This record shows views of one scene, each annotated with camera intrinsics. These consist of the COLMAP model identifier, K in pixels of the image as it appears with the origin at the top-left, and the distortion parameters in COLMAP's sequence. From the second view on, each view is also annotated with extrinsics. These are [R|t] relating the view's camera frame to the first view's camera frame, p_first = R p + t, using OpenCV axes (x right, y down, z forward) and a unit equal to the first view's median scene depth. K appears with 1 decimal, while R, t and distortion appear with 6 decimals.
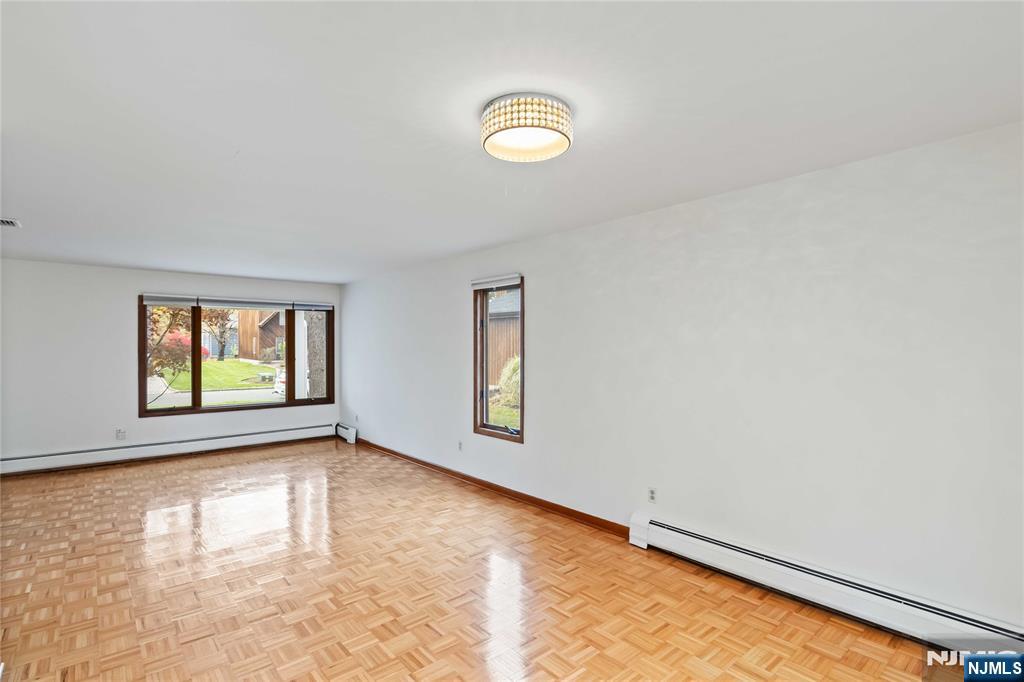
lens RADIAL K [[483.5, 0, 515.8], [0, 483.5, 343.9], [0, 0, 1]] dist [0.001174, 0.000126]
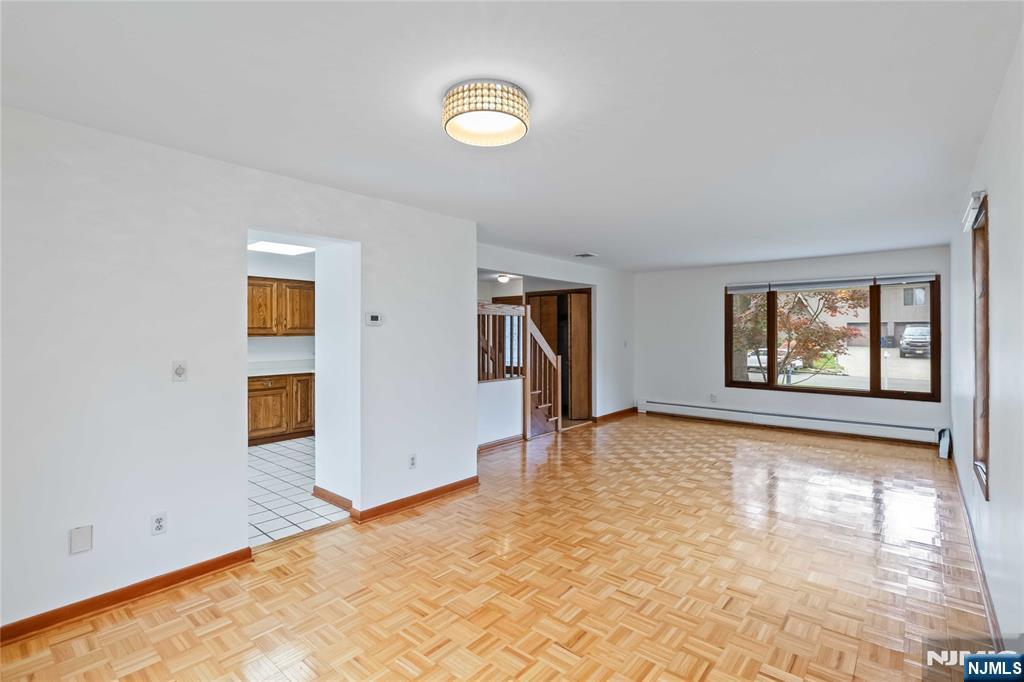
lens RADIAL K [[483.5, 0, 516.6], [0, 483.5, 334.8], [0, 0, 1]] dist [0.001174, 0.000126]
pose [[0.184702, 0.013131, -0.982707, 0.265052], [0.011081, 0.999819, 0.015442, -0.003112], [0.982732, -0.013742, 0.184524, 0.209381]]
